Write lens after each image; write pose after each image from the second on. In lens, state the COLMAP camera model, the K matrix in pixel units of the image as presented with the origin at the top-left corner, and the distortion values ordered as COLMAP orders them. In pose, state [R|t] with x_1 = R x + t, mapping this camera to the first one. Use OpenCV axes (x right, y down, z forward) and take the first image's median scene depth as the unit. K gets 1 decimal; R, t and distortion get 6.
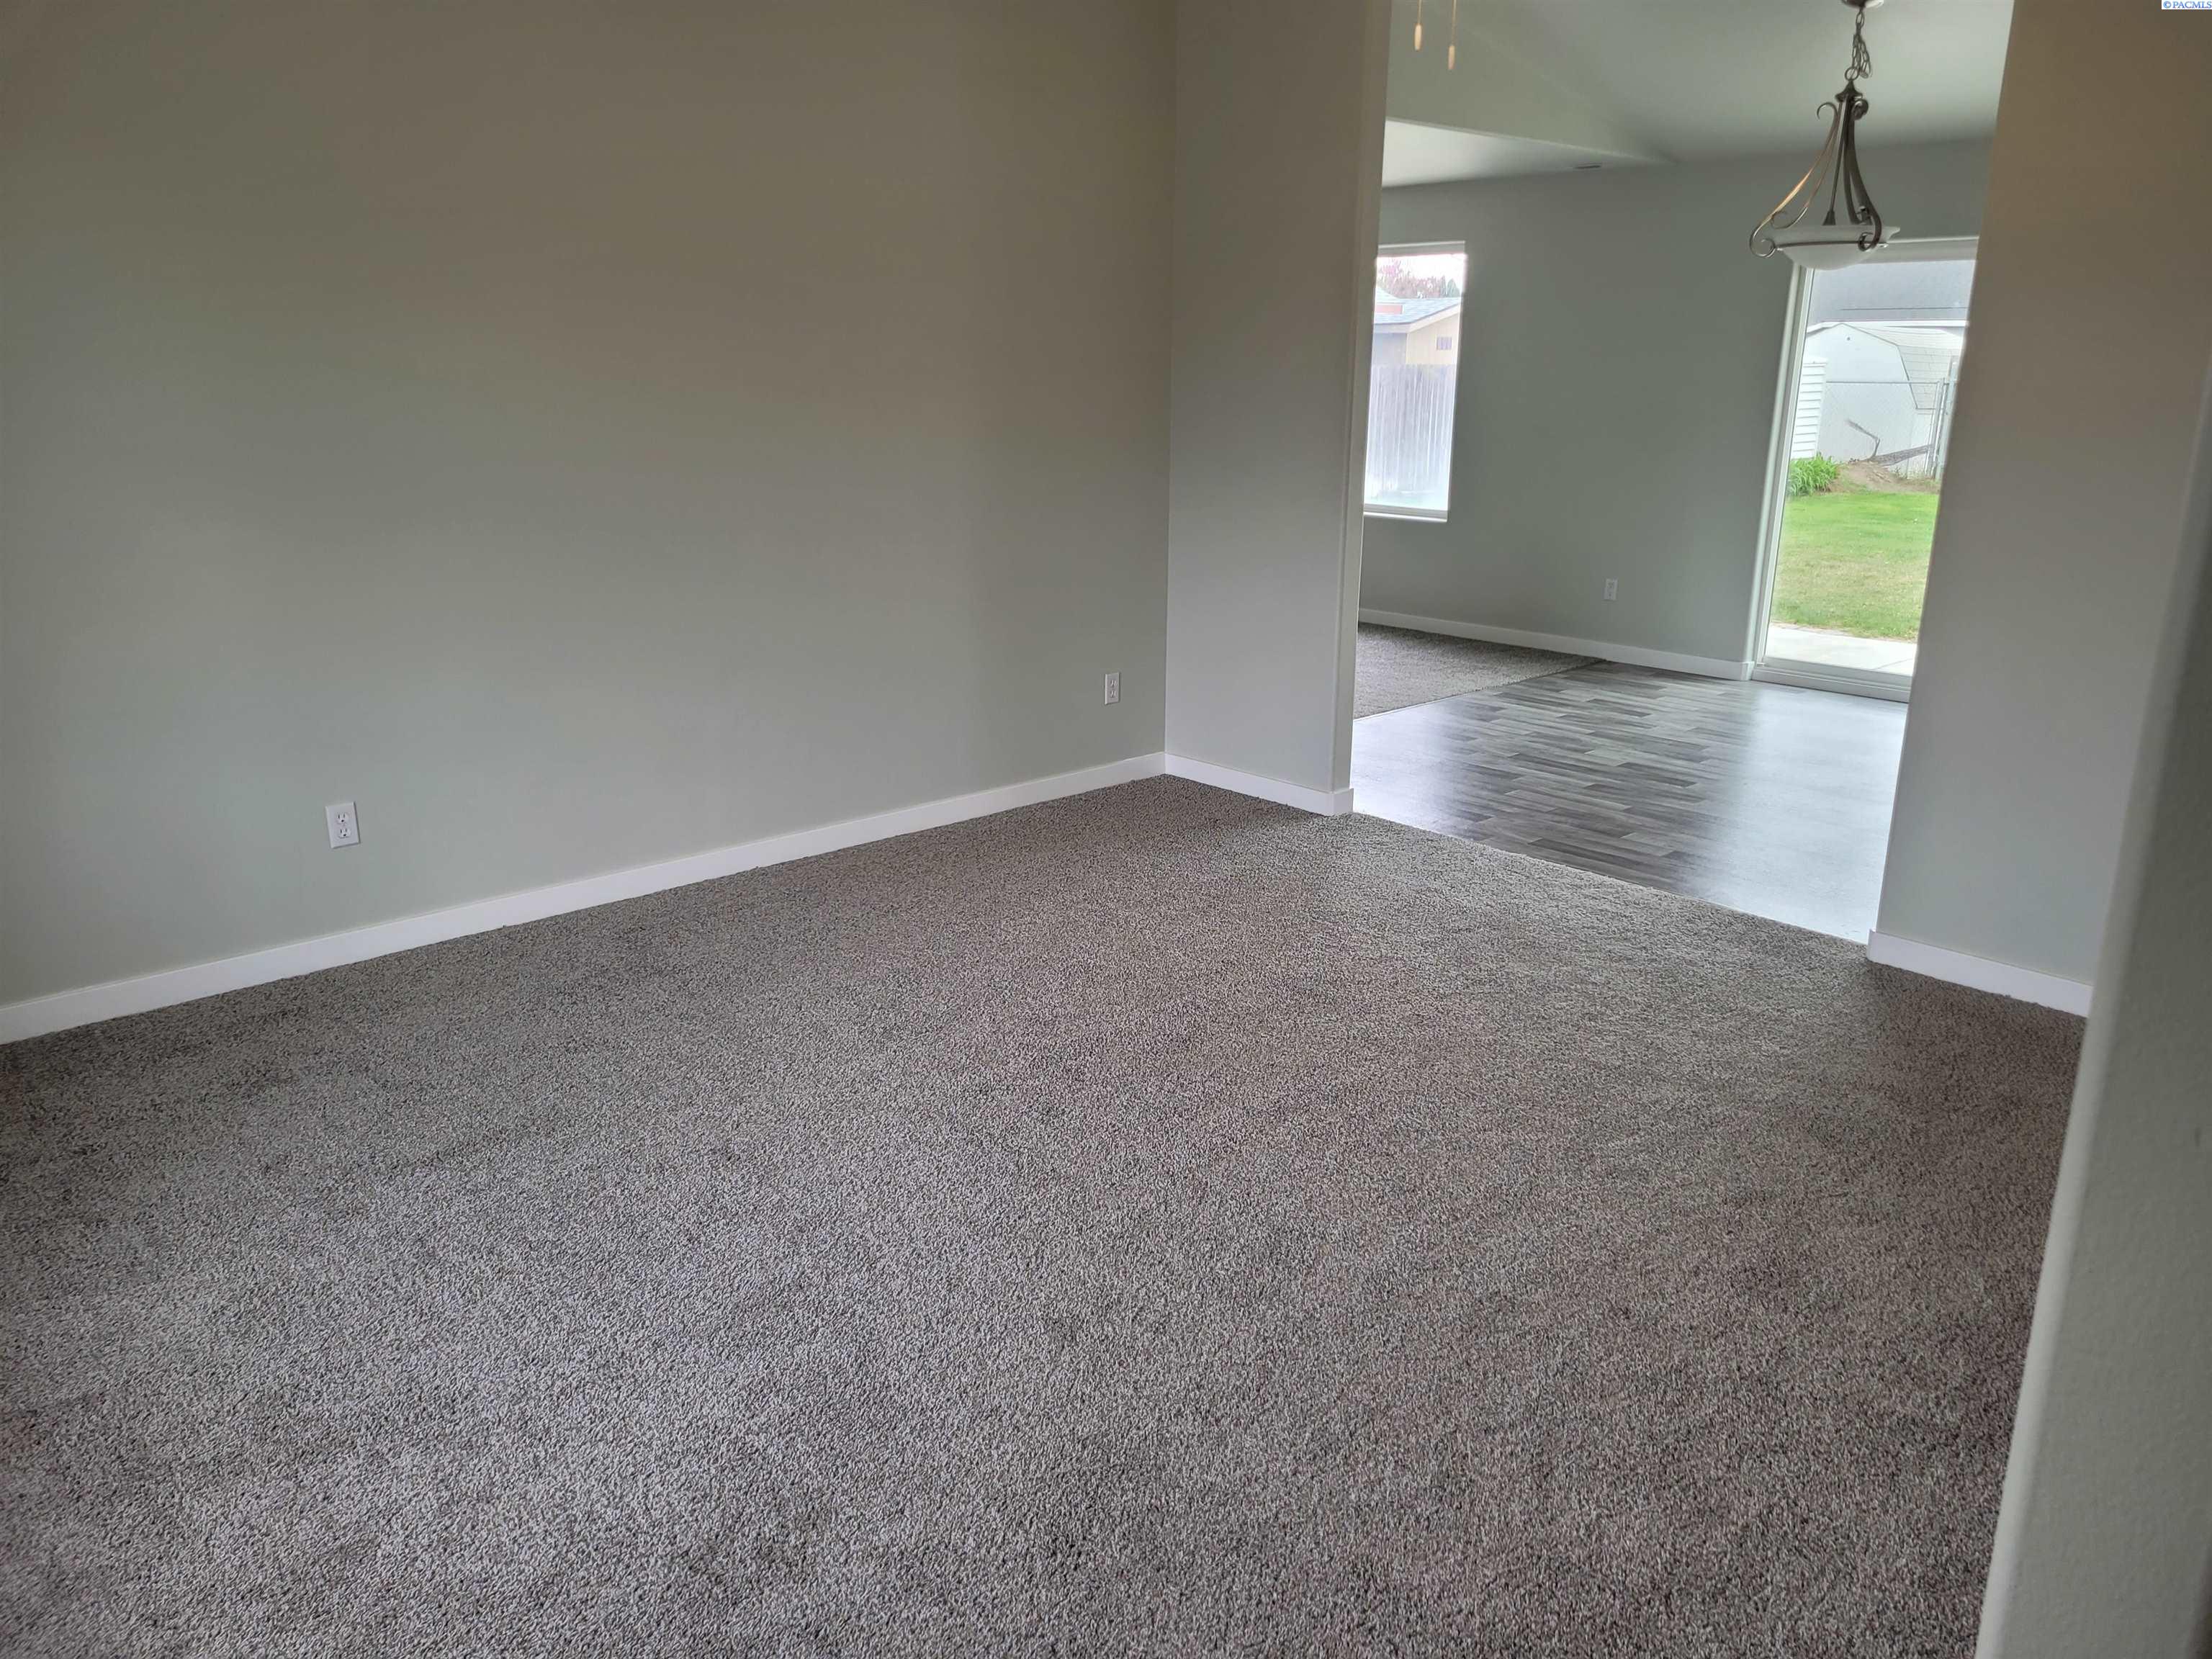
lens RADIAL K [[1662.8, 0, 1140.4], [0, 1662.8, 822.6], [0, 0, 1]] dist [0.044148, -0.007136]
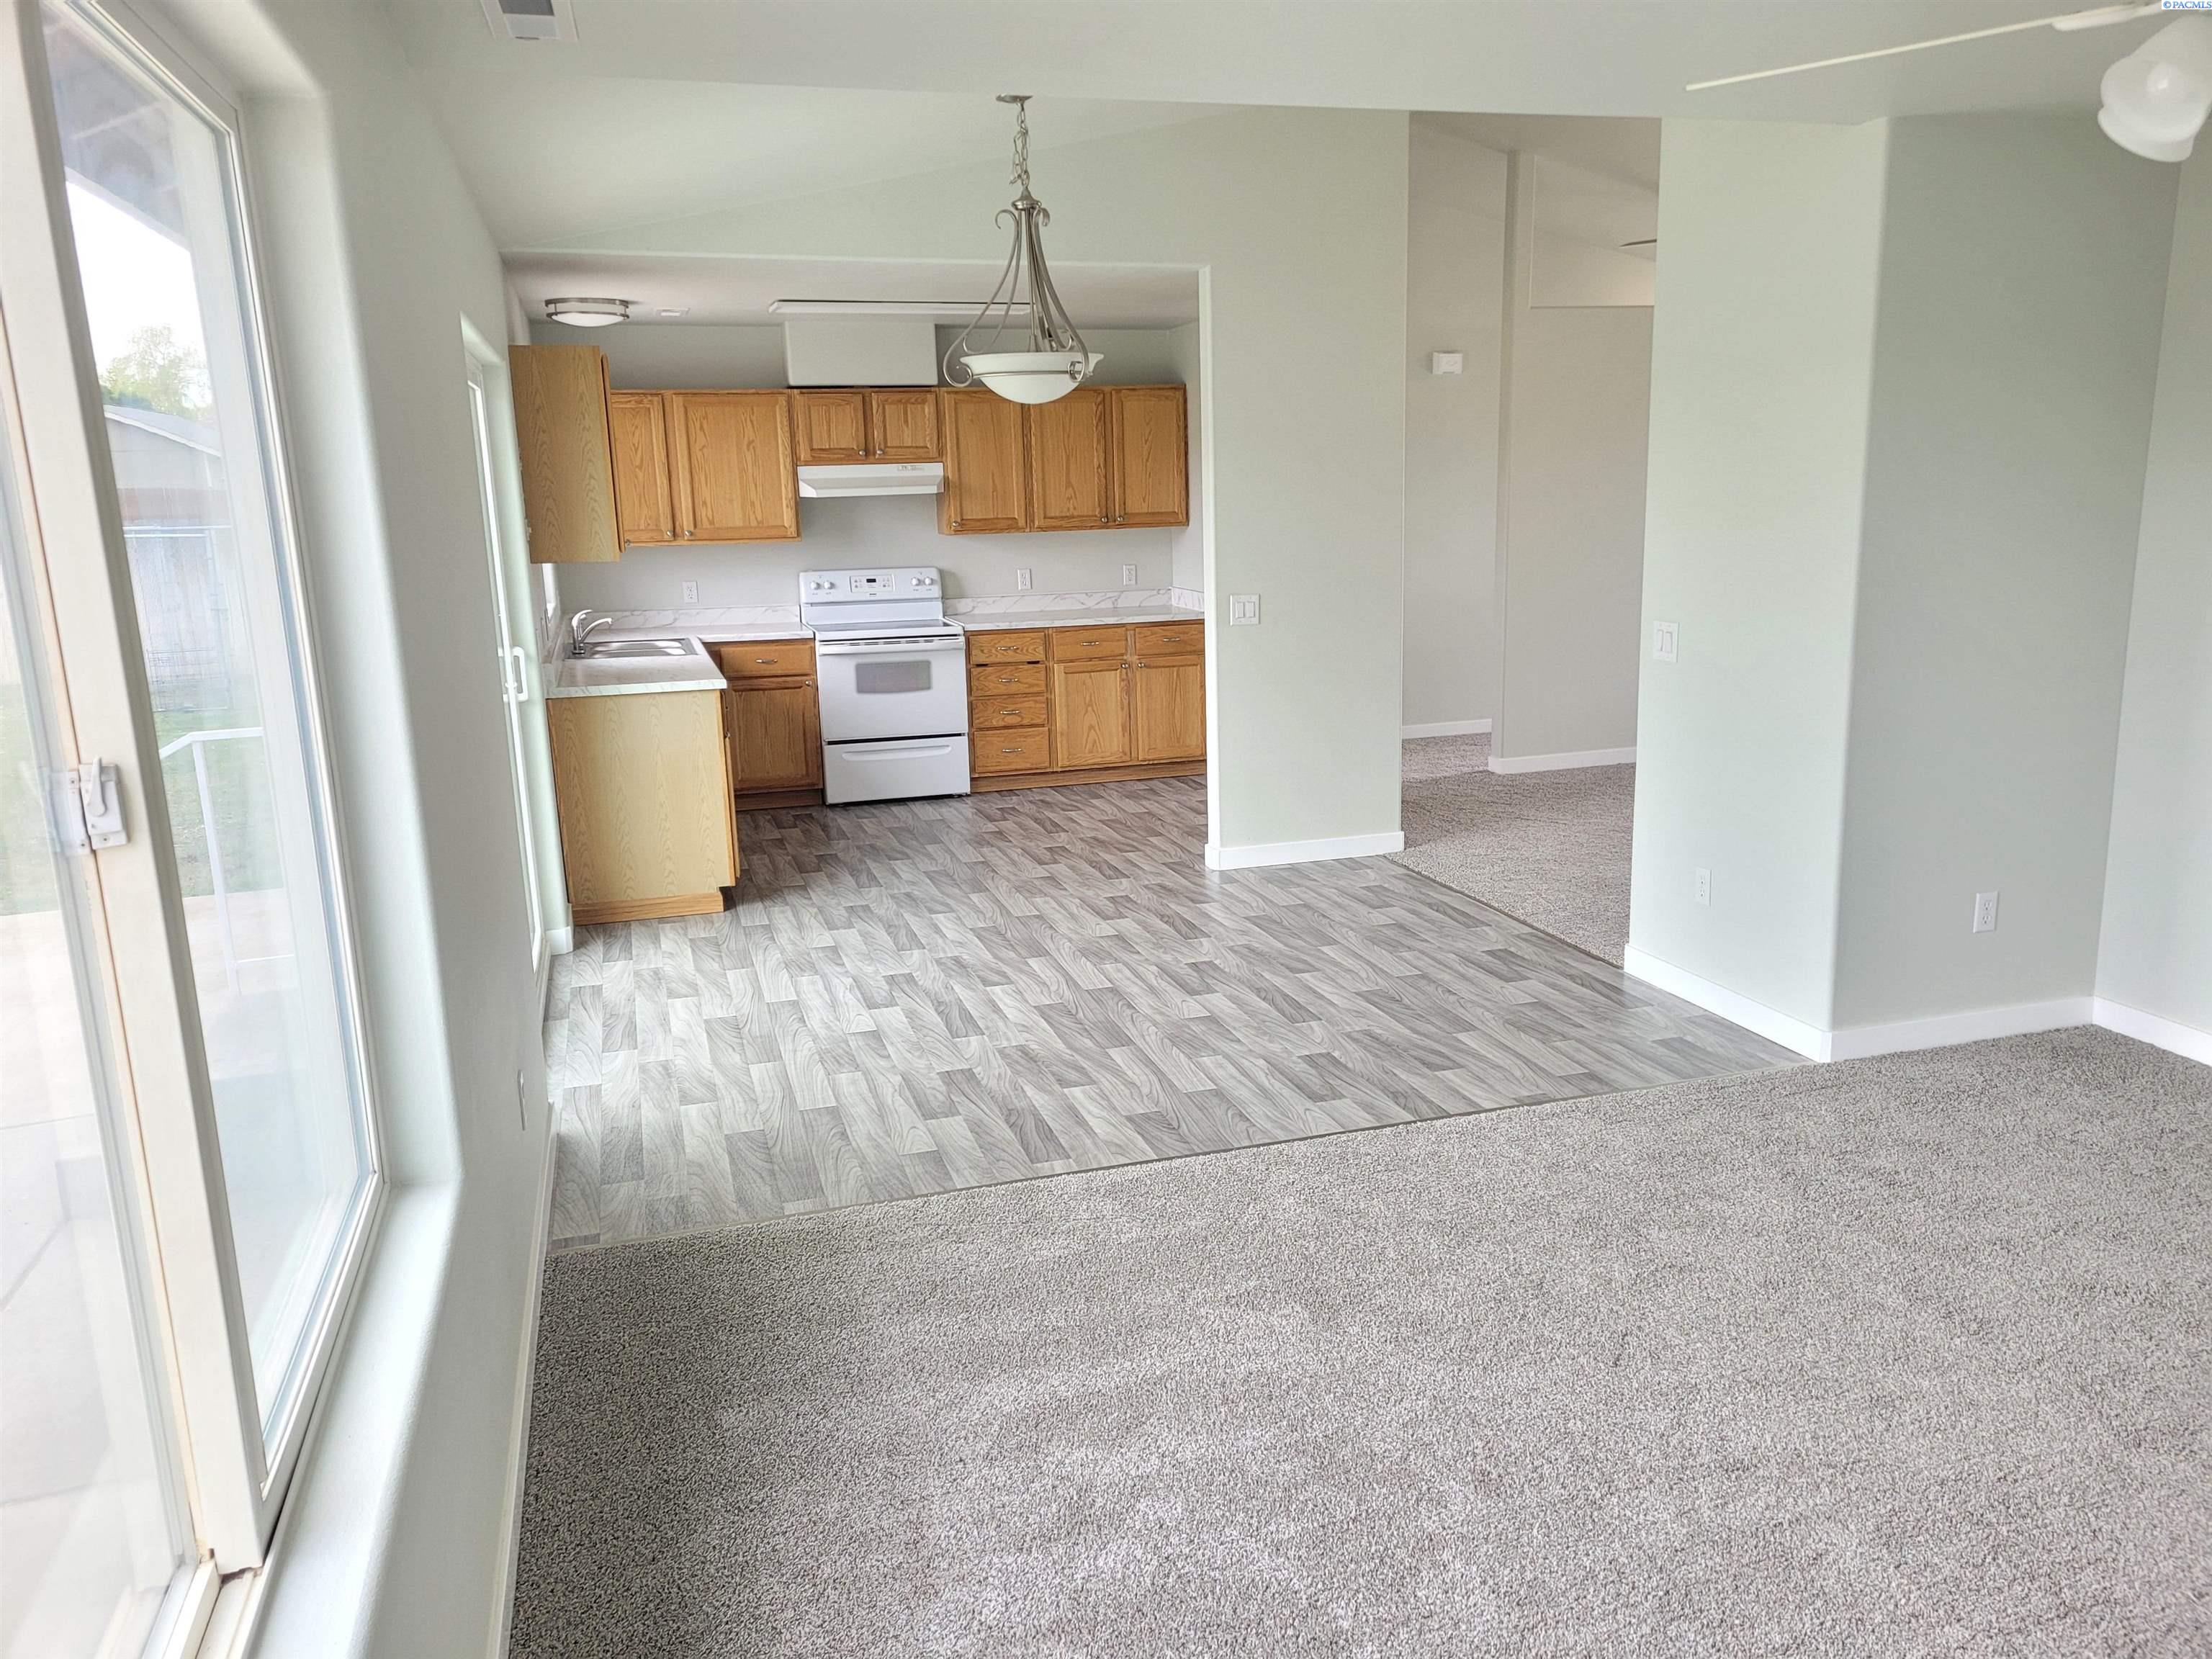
lens RADIAL K [[1651.3, 0, 1153.3], [0, 1651.3, 827.5], [0, 0, 1]] dist [0.044582, -0.001309]
pose [[-0.890984, -0.089838, 0.445058, -0.041686], [0.135058, 0.883416, 0.448705, -0.525912], [-0.433482, 0.459898, -0.774976, 1.797883]]
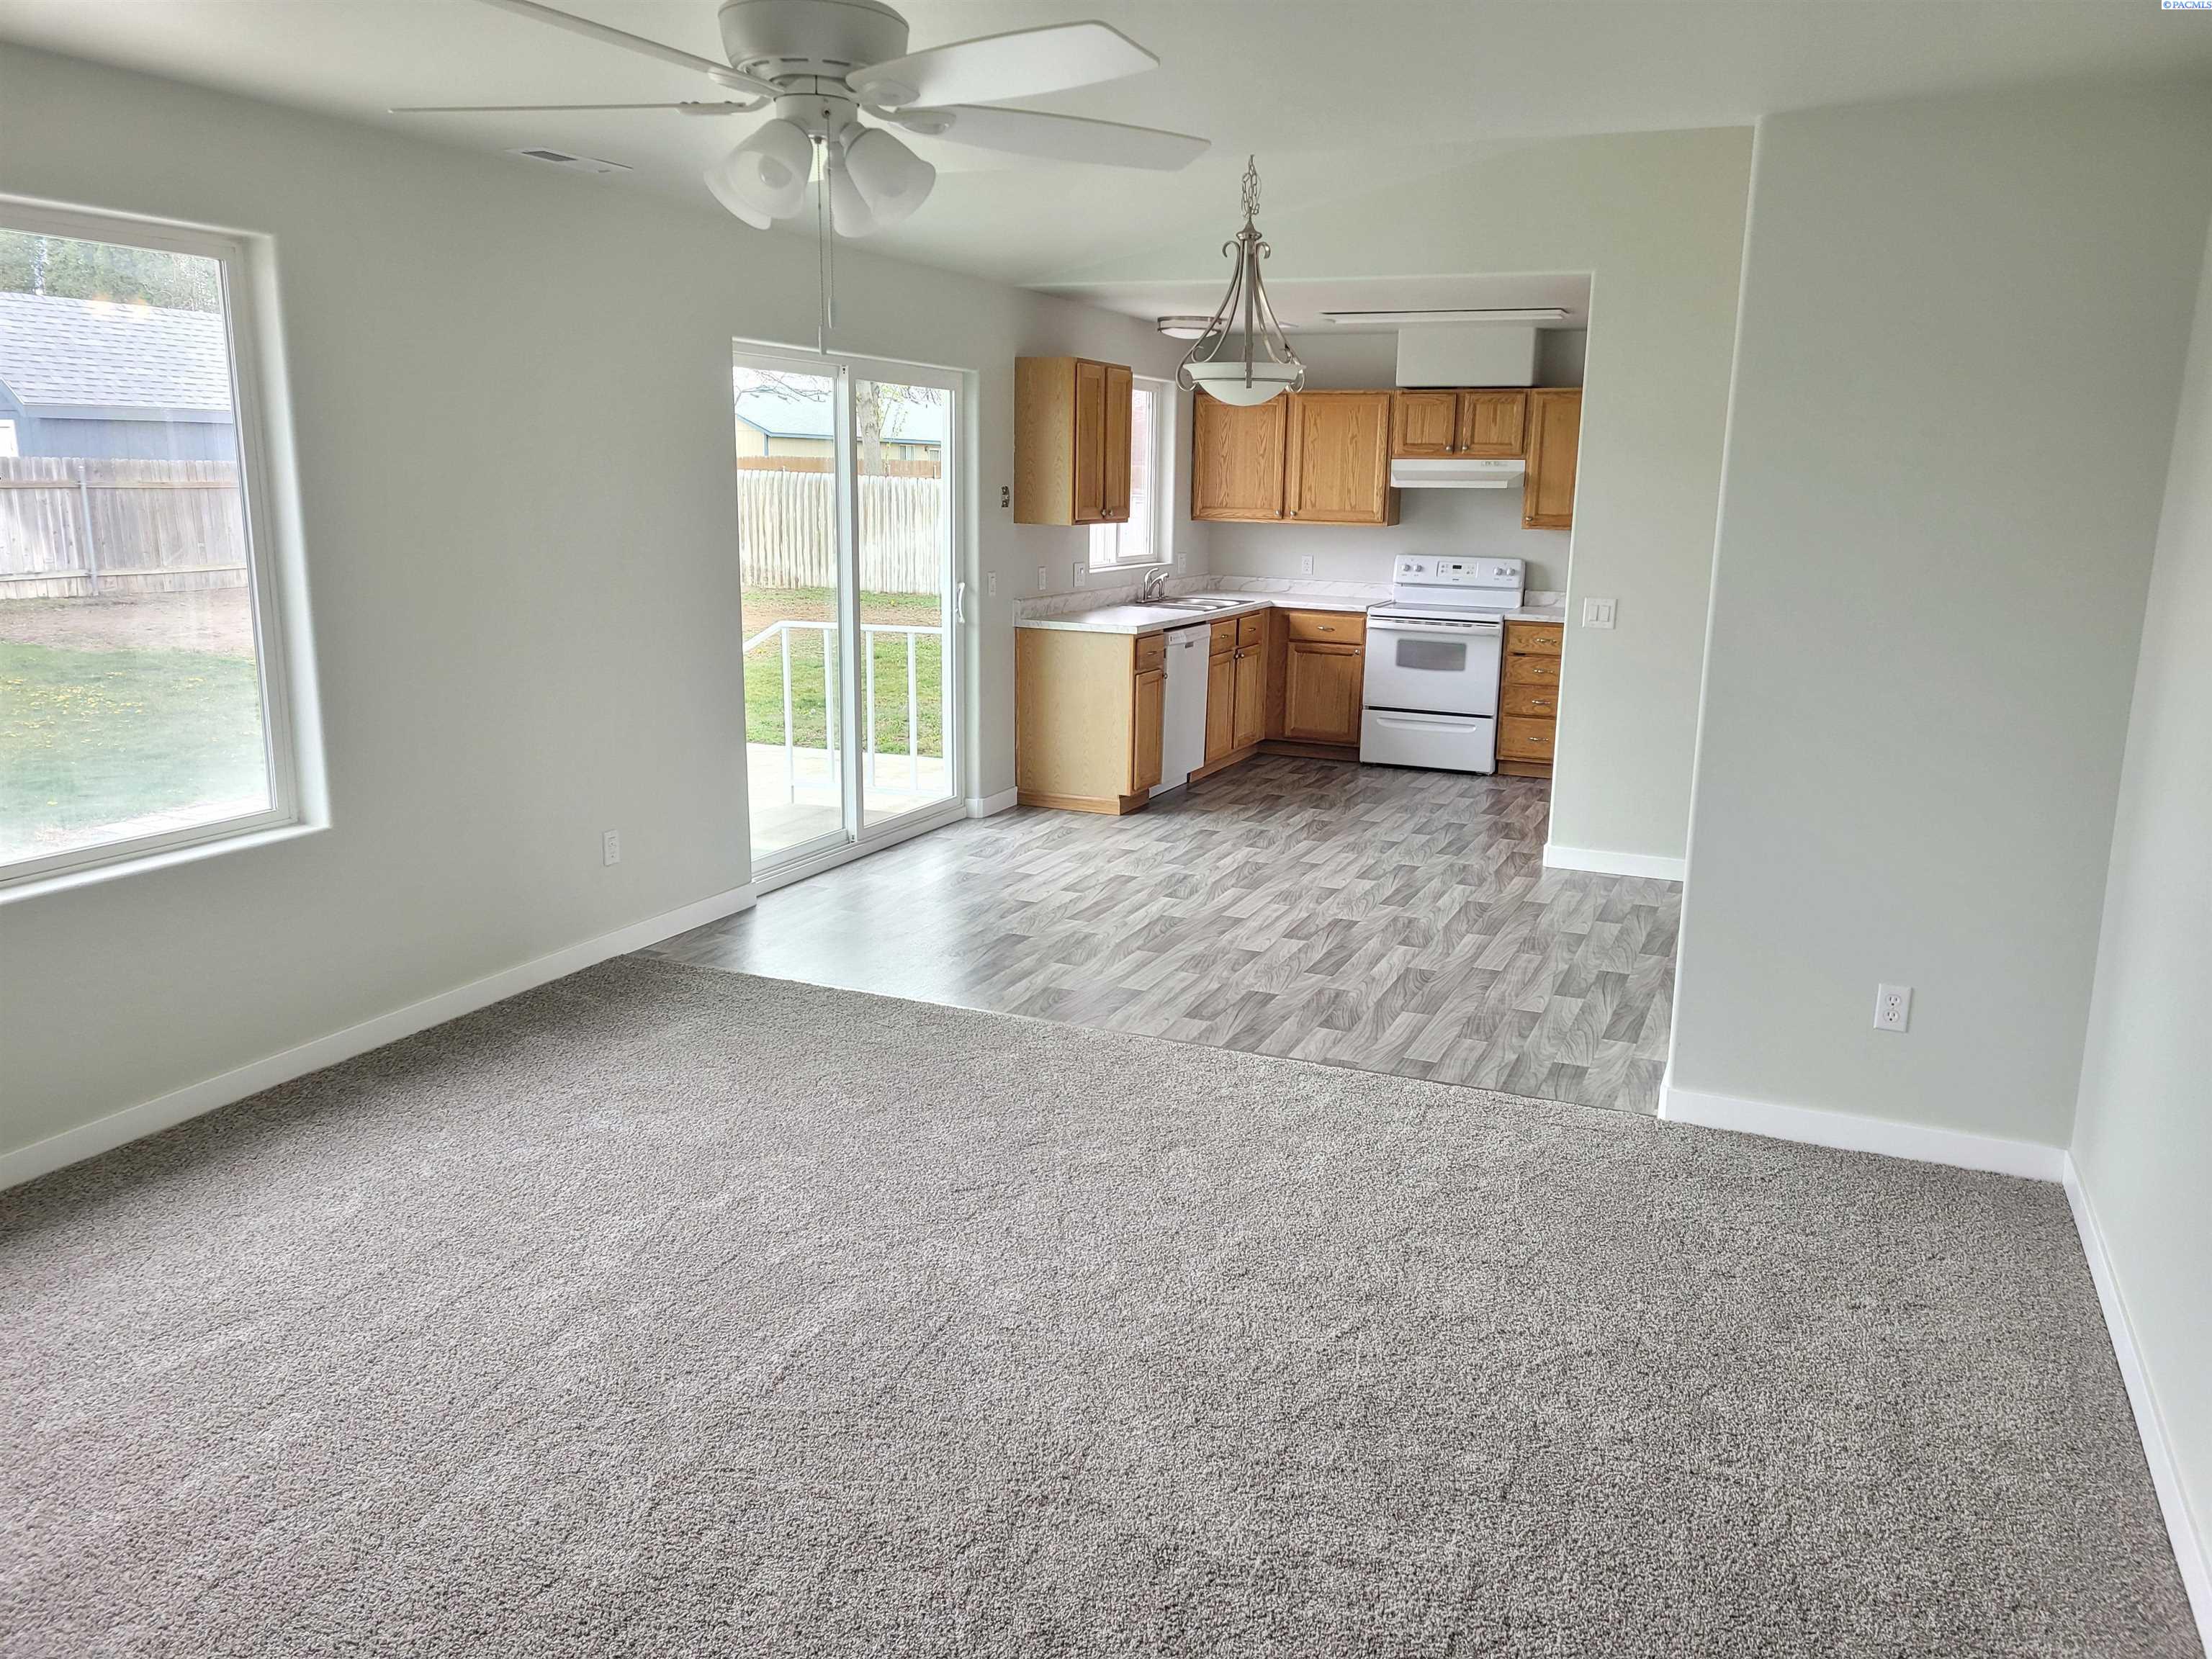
lens RADIAL K [[1662.8, 0, 1140.4], [0, 1662.8, 822.6], [0, 0, 1]] dist [0.044148, -0.007136]
pose [[-0.382609, -0.213779, 0.898837, -0.526520], [0.231478, 0.919653, 0.317264, -0.443789], [-0.894443, 0.329449, -0.302382, 1.495175]]
